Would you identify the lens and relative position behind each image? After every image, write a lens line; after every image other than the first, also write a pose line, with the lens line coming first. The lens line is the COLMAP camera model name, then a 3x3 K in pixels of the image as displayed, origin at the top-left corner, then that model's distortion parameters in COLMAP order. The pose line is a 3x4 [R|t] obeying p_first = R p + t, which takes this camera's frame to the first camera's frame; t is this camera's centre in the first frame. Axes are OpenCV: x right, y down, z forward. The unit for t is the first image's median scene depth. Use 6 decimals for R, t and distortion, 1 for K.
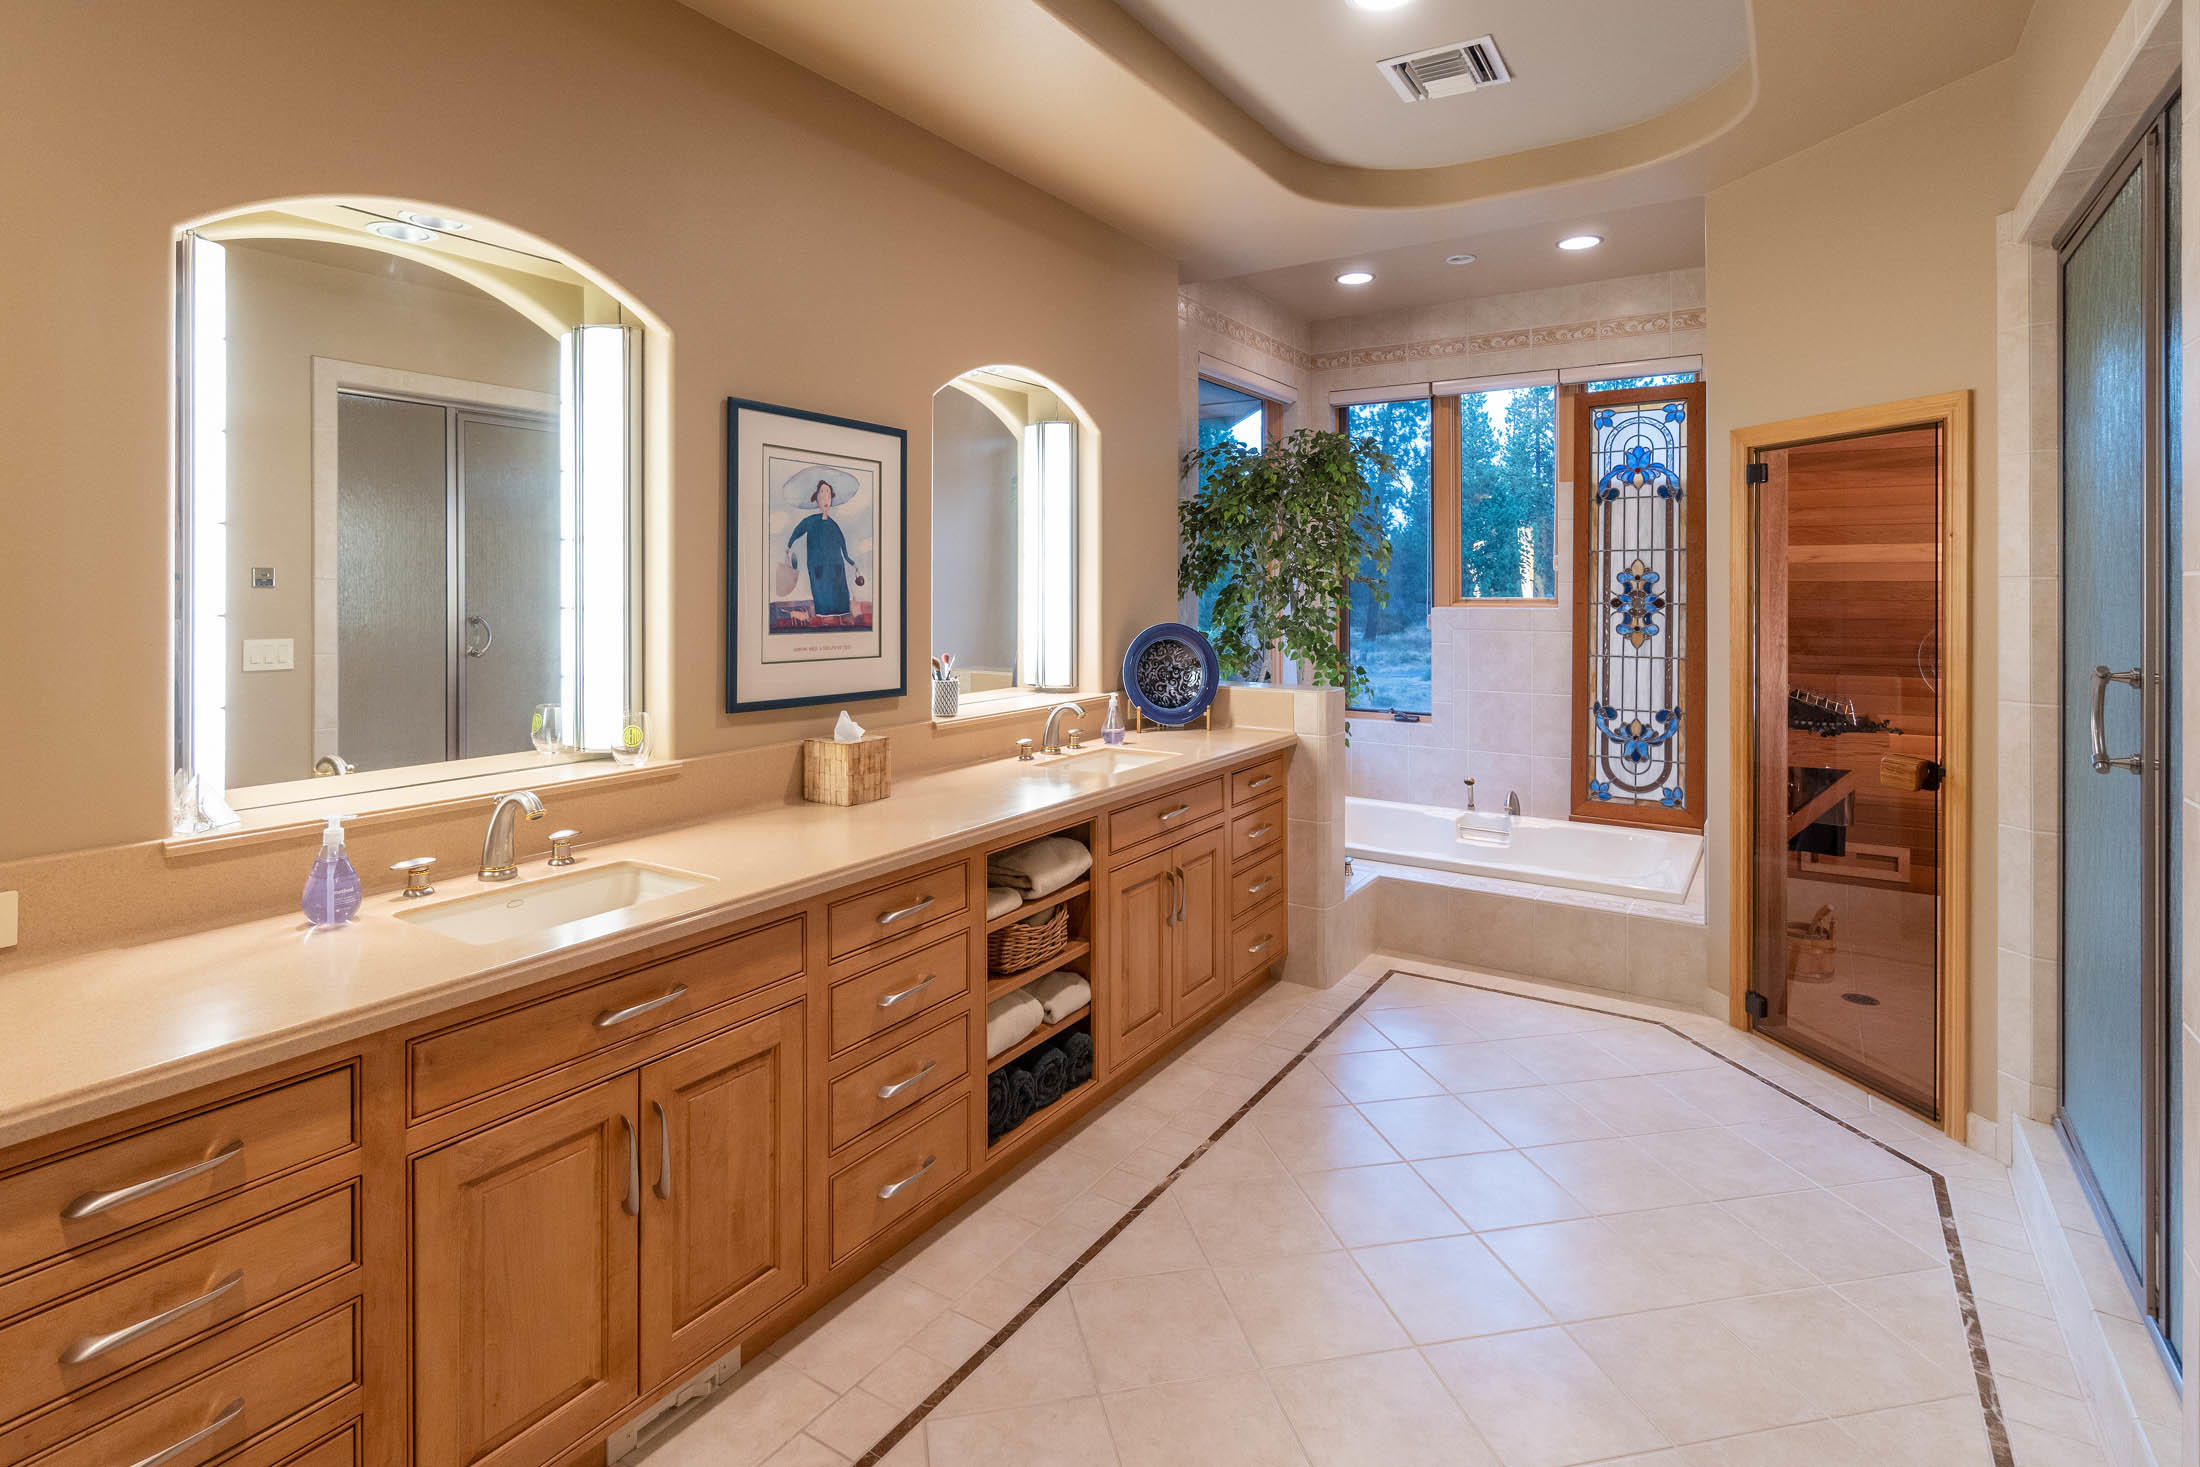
lens RADIAL K [[1064.5, 0, 1100.0], [0, 1064.5, 733.5], [0, 0, 1]] dist [-0.000046, 0.000257]
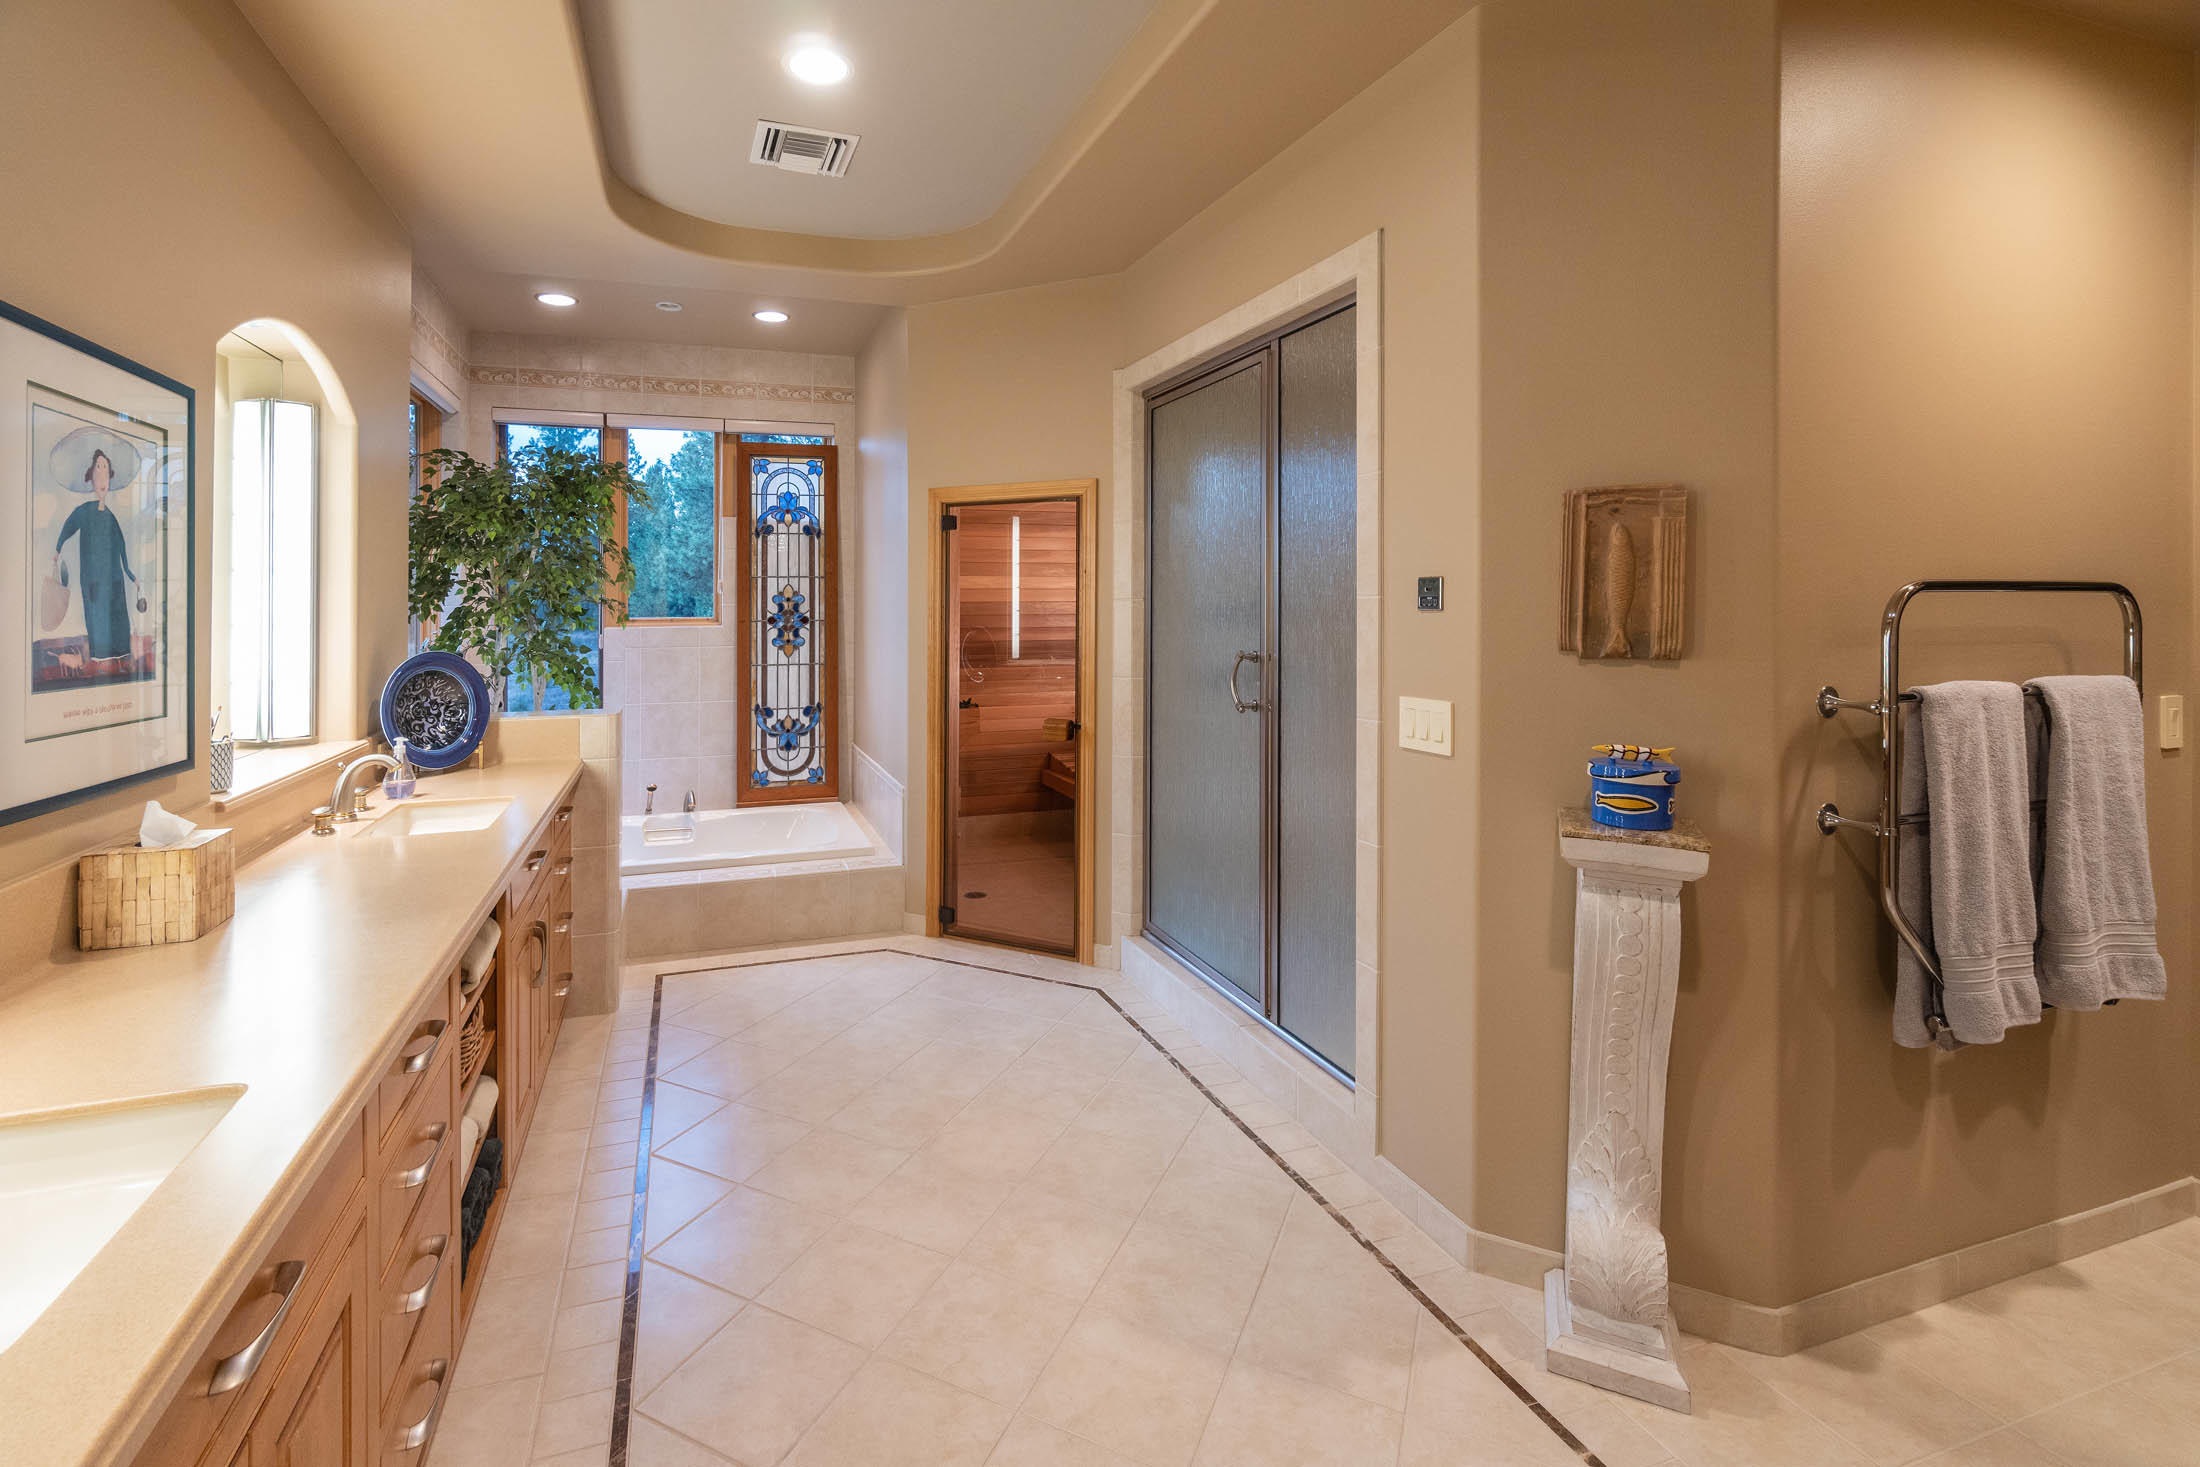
lens RADIAL K [[932.8, 0, 1082.0], [0, 932.8, 723.5], [0, 0, 1]] dist [-0.010705, 0.000091]
pose [[0.638462, -0.101224, 0.762968, -0.118979], [0.111045, 0.993057, 0.038825, -0.010675], [-0.761600, 0.059936, 0.645269, 0.072939]]
